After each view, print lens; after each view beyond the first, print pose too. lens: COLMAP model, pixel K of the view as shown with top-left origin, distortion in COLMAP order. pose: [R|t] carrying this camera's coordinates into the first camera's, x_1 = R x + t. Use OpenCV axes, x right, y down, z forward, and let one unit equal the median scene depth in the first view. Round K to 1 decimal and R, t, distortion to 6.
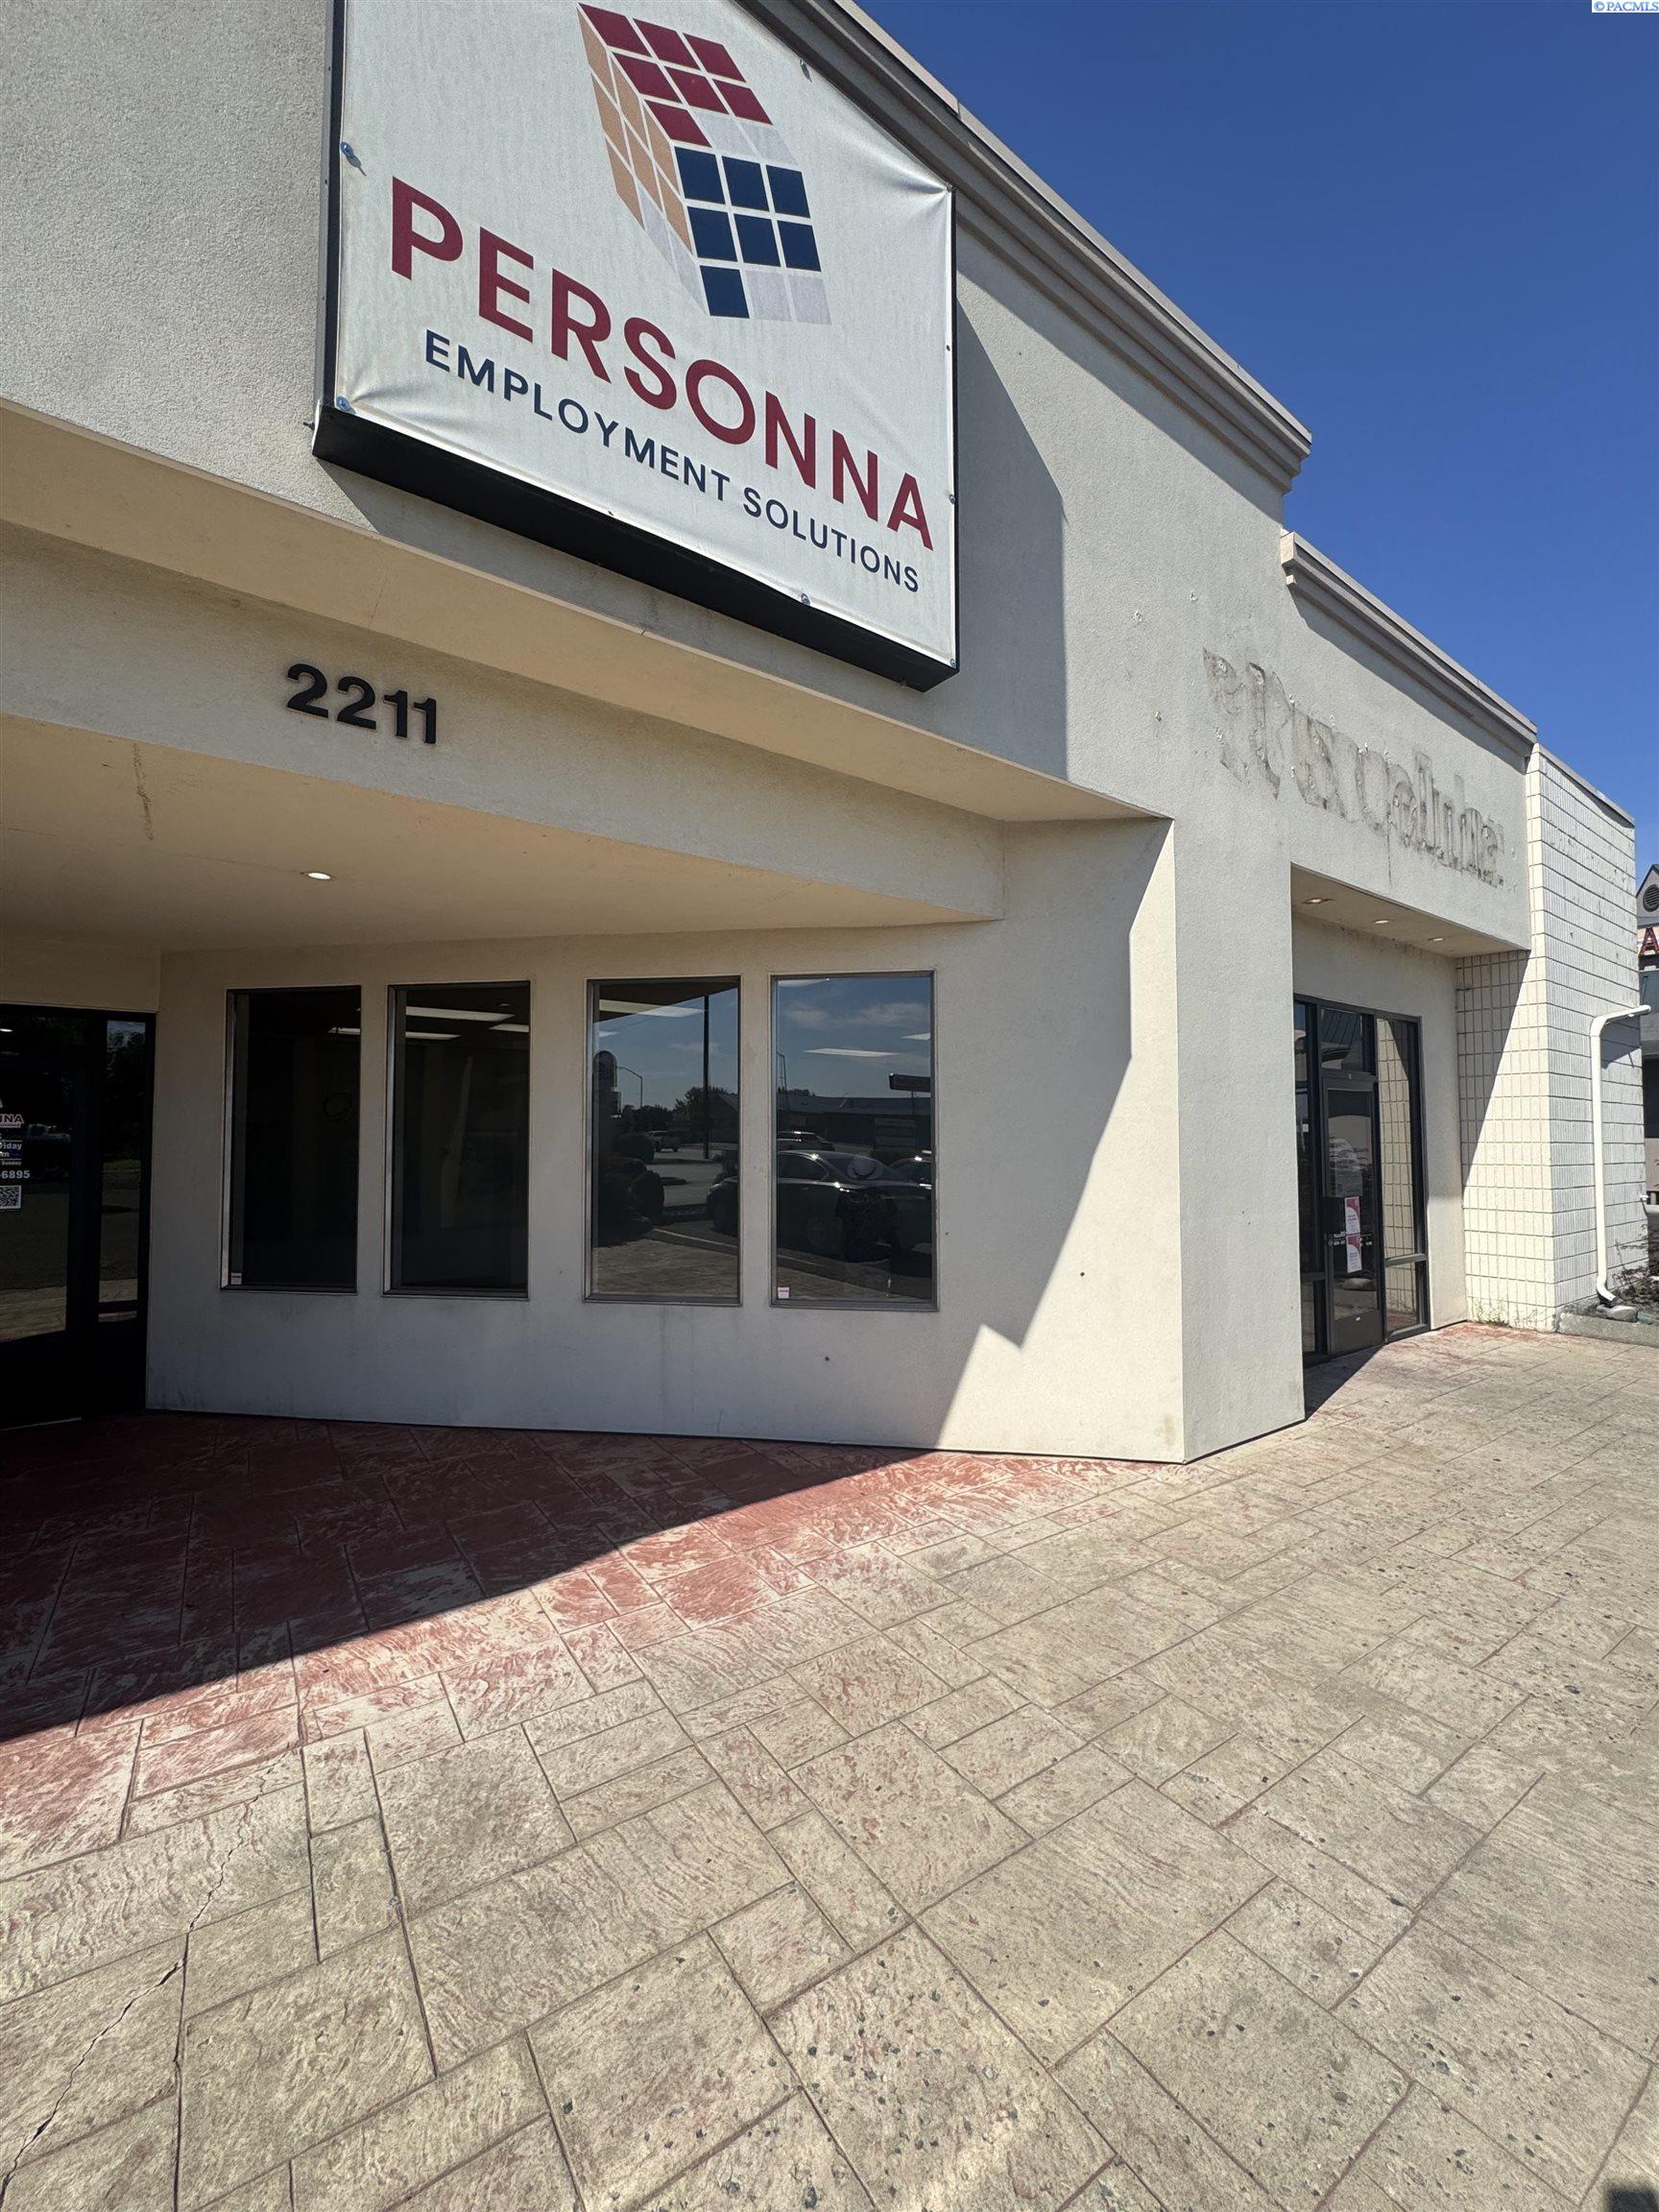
lens RADIAL K [[901.1, 0, 837.1], [0, 901.1, 1107.8], [0, 0, 1]] dist [-0.002959, -0.001033]
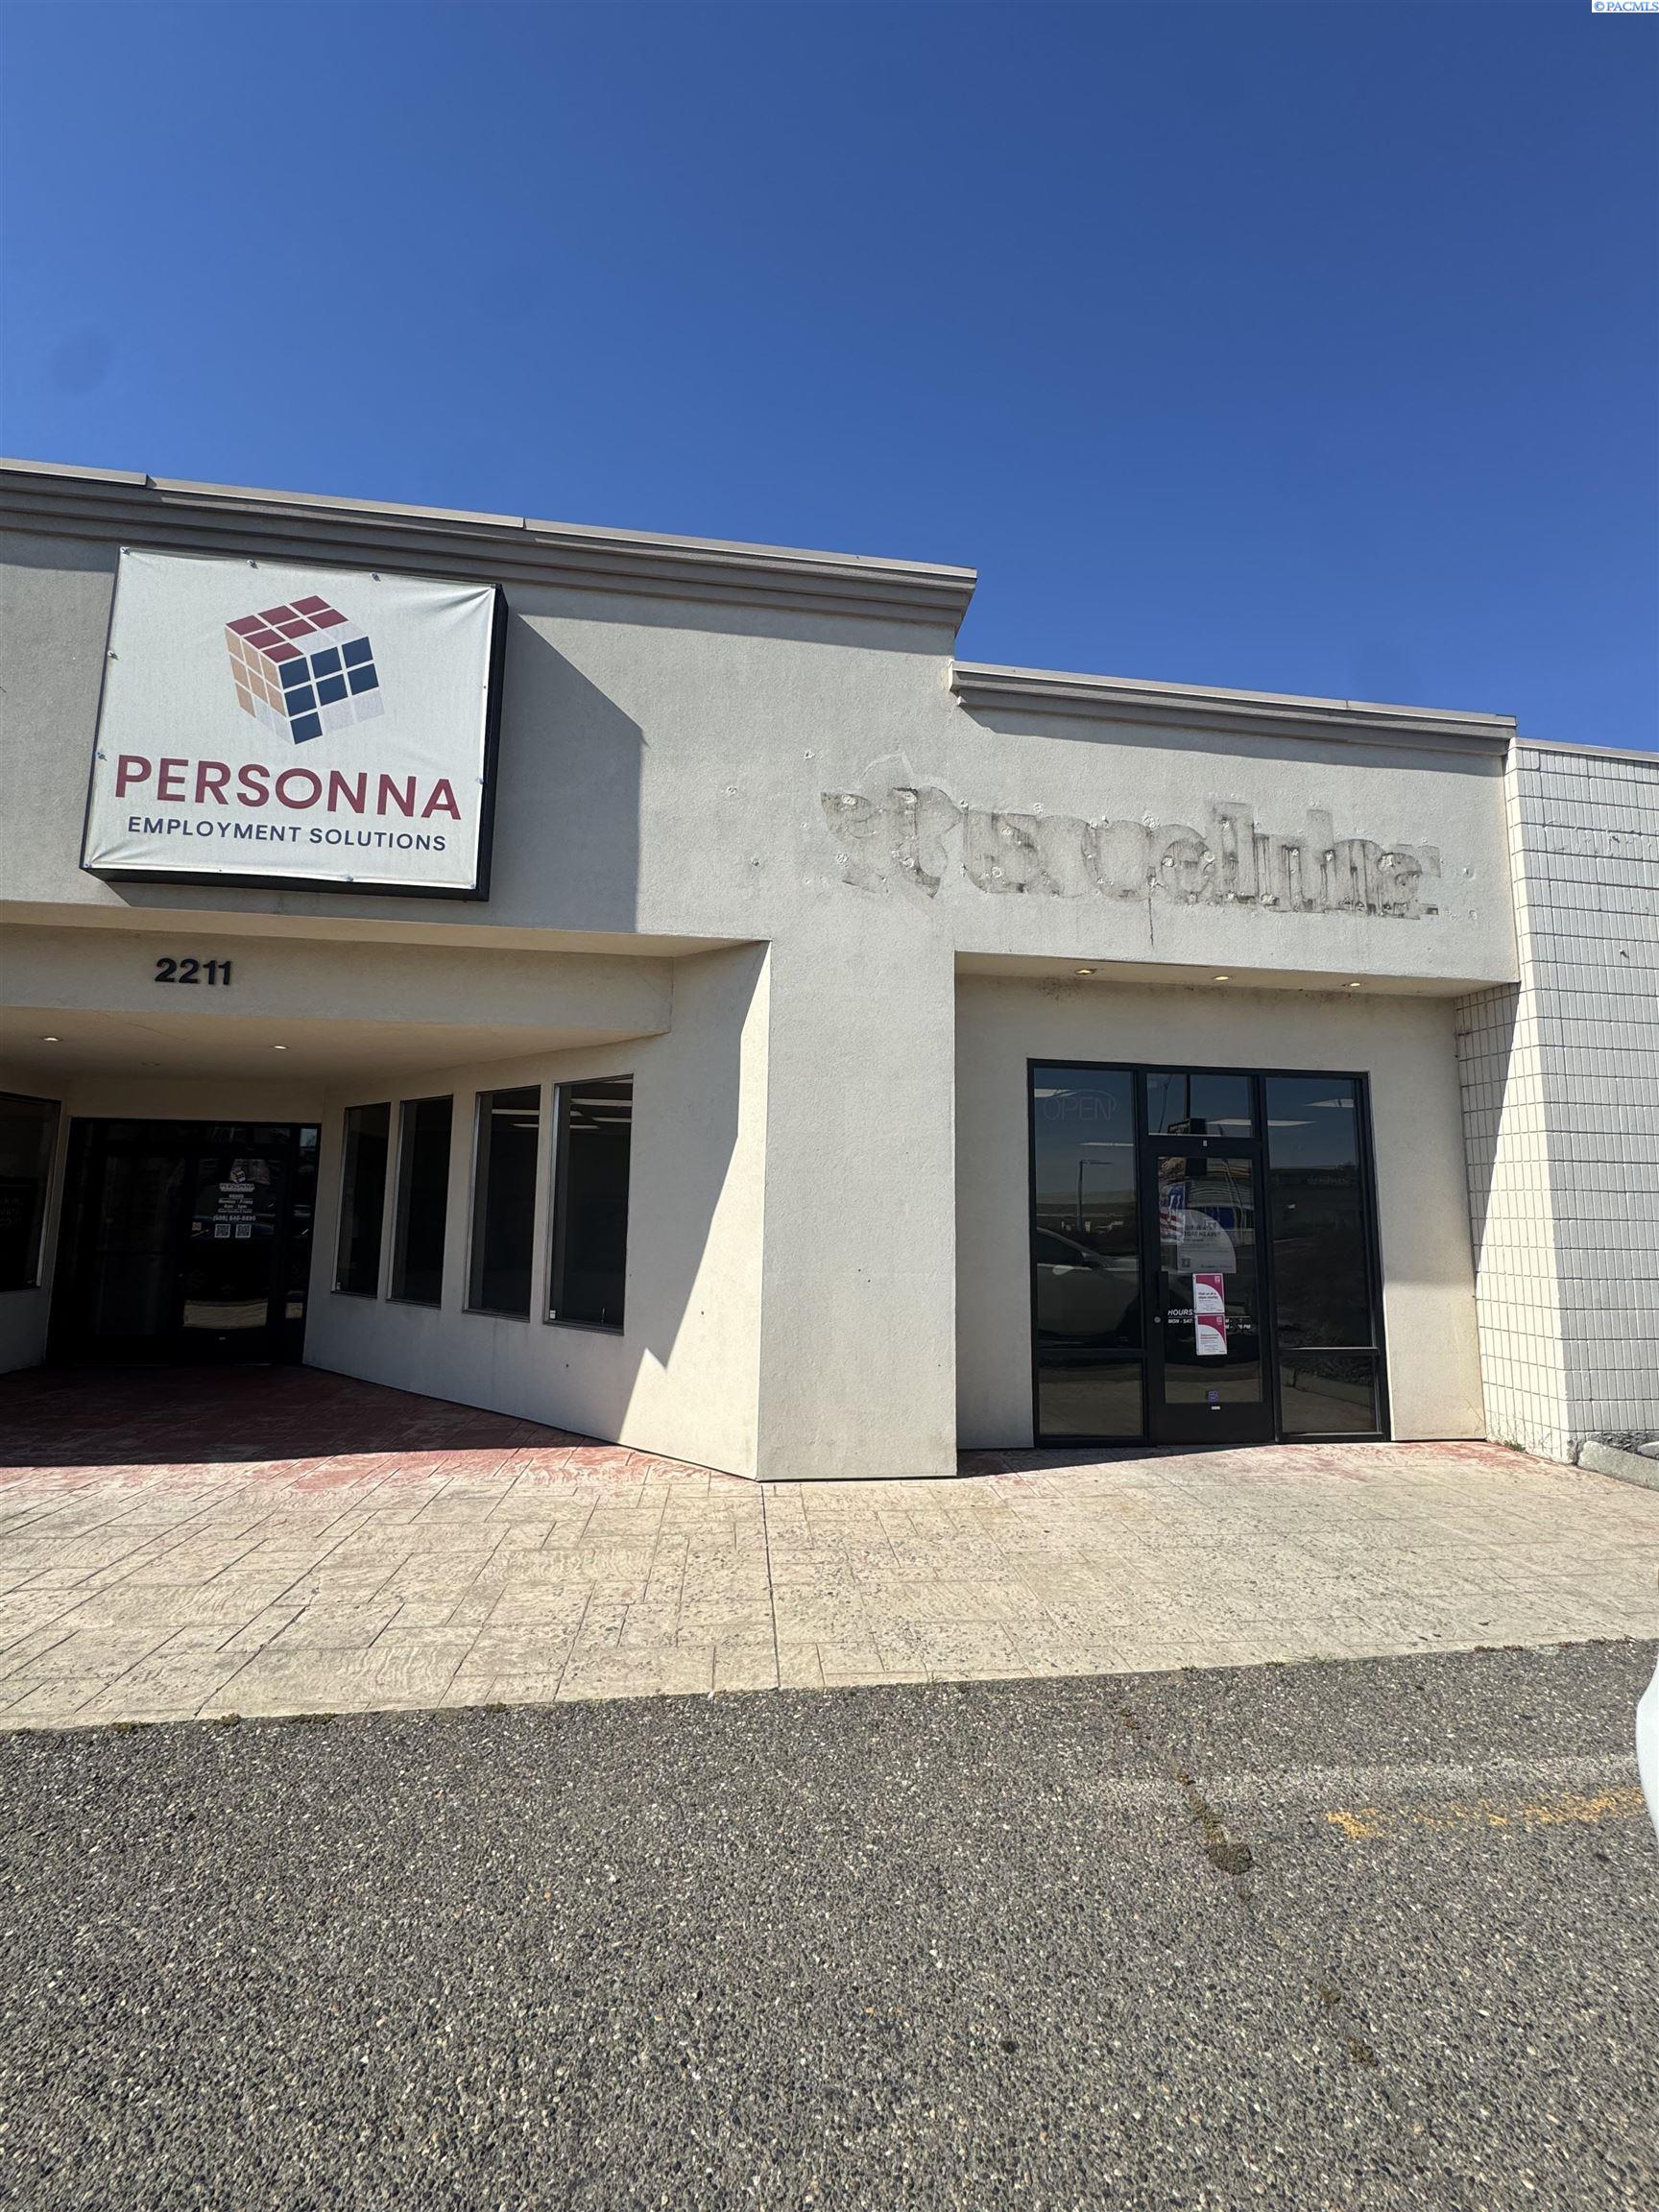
lens RADIAL K [[901.1, 0, 819.9], [0, 901.1, 1103.1], [0, 0, 1]] dist [-0.002959, -0.001033]
pose [[0.878018, -0.043333, -0.476662, 1.342333], [0.002433, 0.996284, -0.086091, 0.007295], [0.478622, 0.074430, 0.874861, -0.032516]]
